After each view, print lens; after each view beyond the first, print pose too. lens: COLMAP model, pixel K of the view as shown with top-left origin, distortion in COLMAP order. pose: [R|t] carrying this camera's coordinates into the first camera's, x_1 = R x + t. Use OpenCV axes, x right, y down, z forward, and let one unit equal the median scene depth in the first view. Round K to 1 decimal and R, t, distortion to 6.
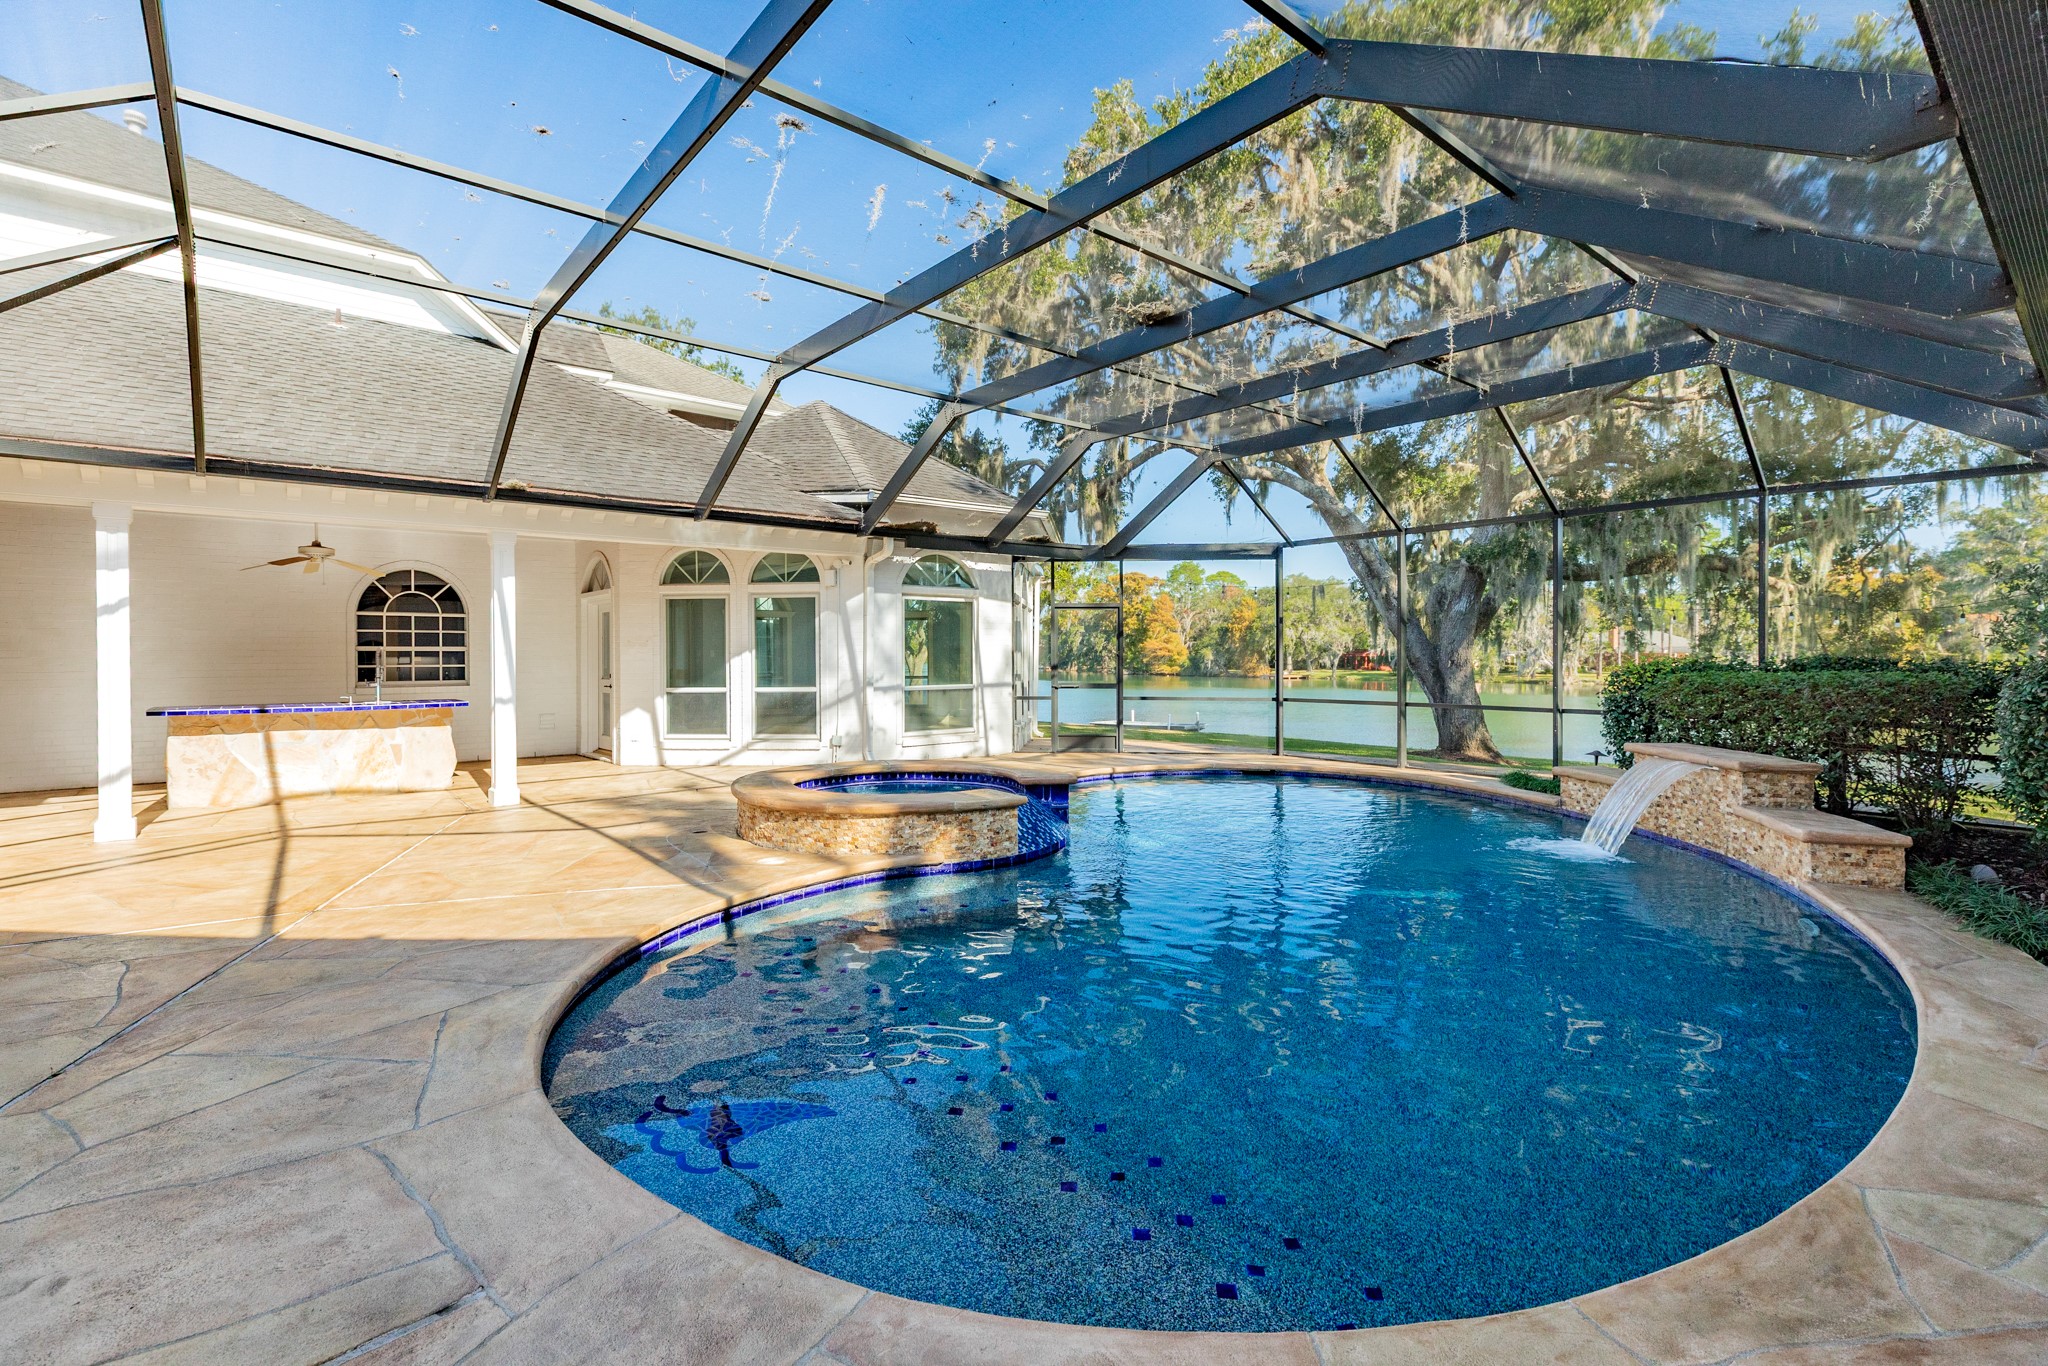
lens RADIAL K [[936.6, 0, 1024.0], [0, 936.6, 683.0], [0, 0, 1]] dist [0.002402, 0.000435]
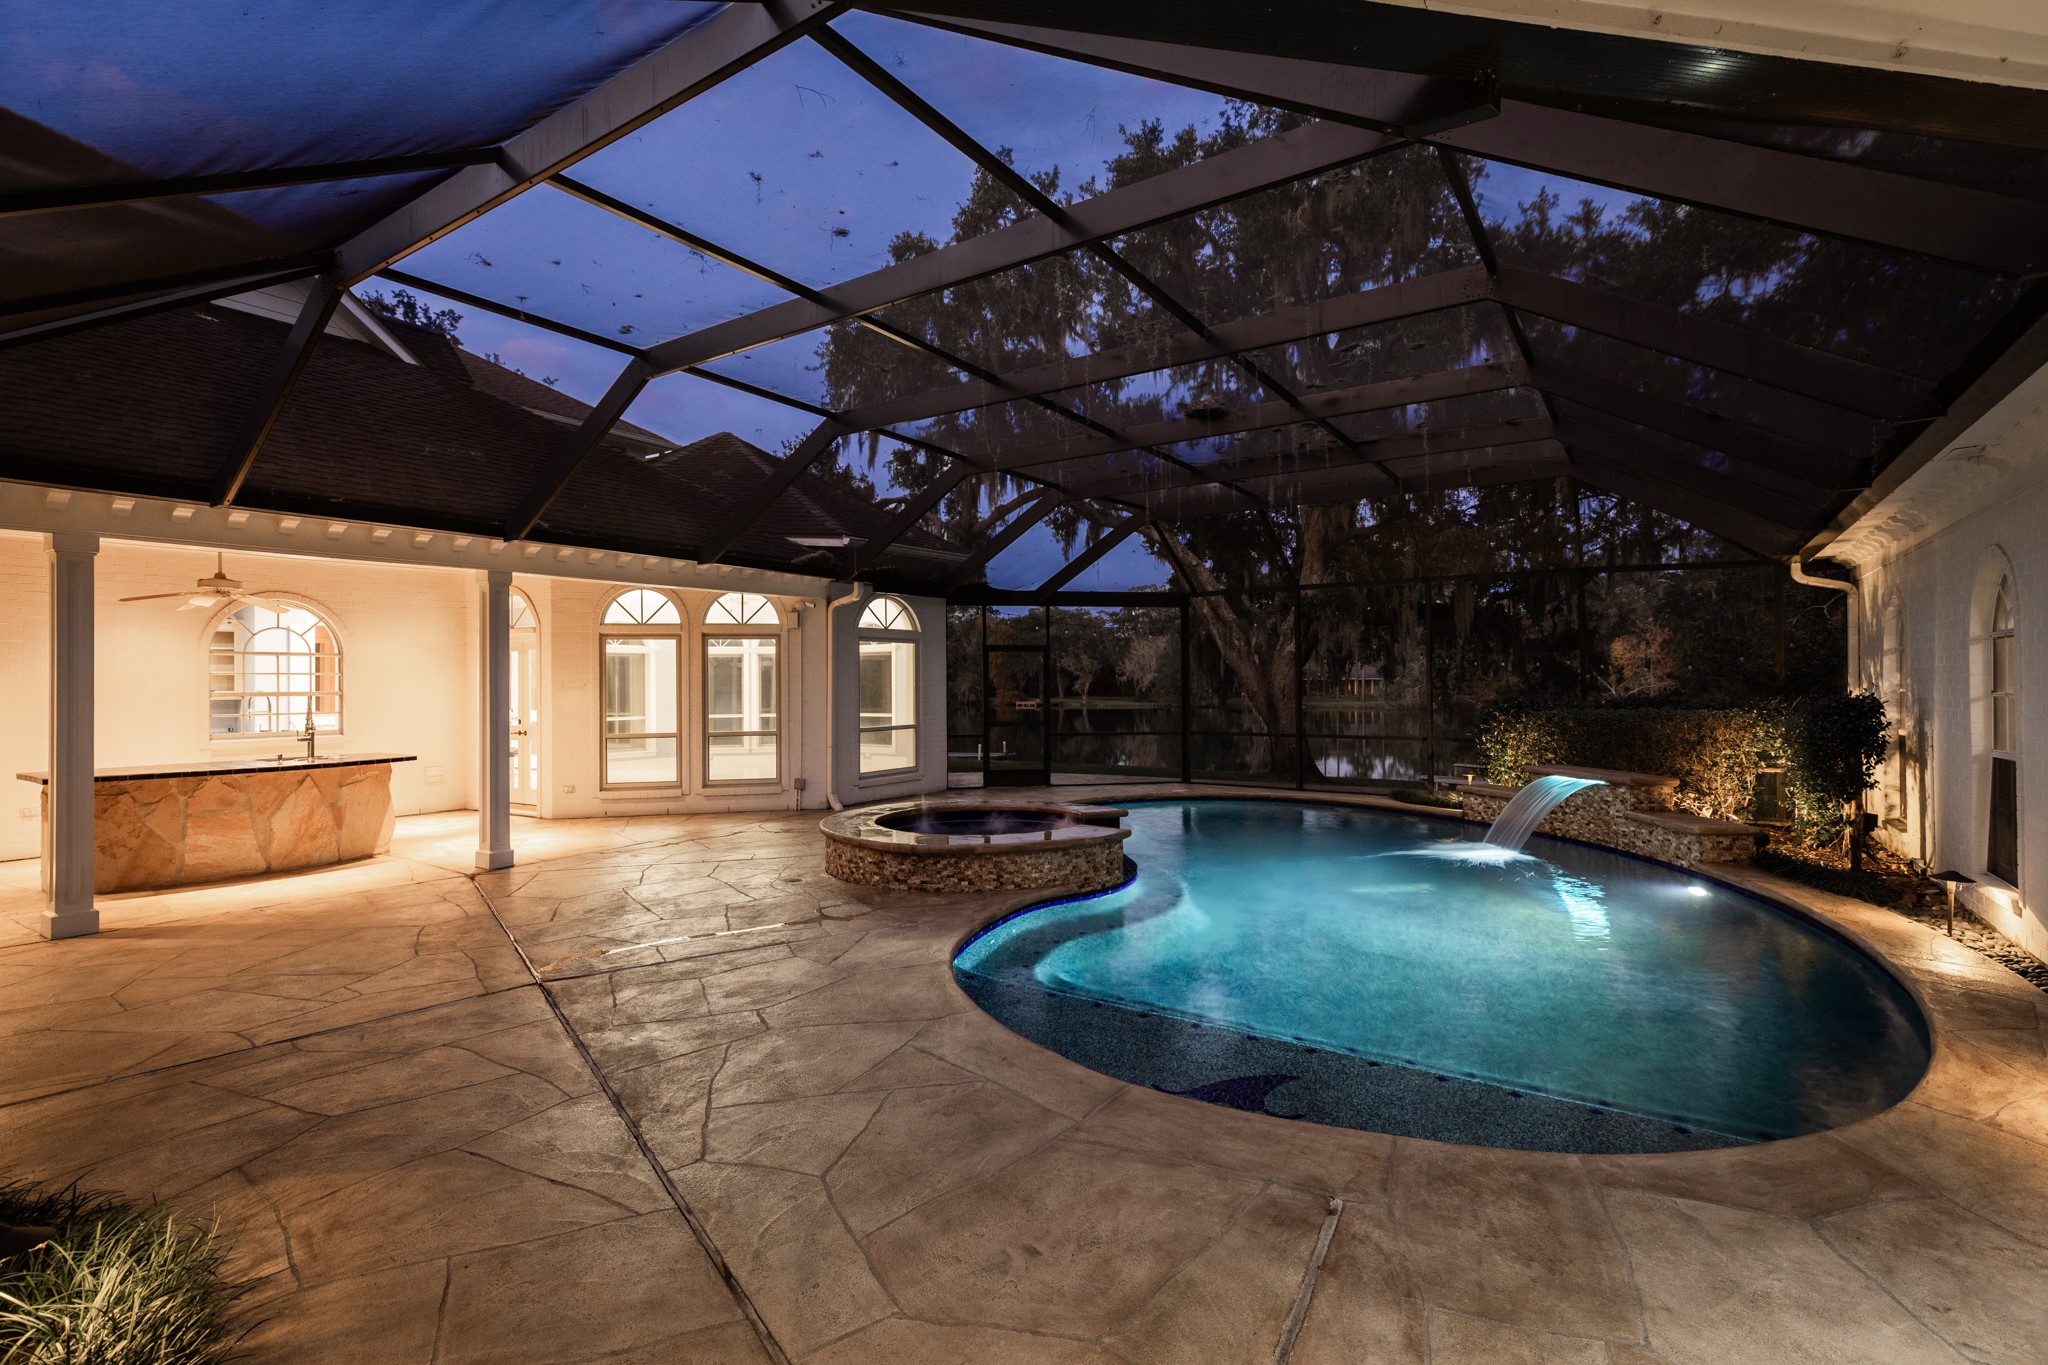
lens RADIAL K [[966.5, 0, 1013.1], [0, 966.5, 687.6], [0, 0, 1]] dist [0.001315, 0.000119]
pose [[0.958536, -0.006323, 0.284901, -0.212735], [0.012628, 0.999714, -0.020299, -0.012840], [-0.284691, 0.023055, 0.958342, -0.037942]]
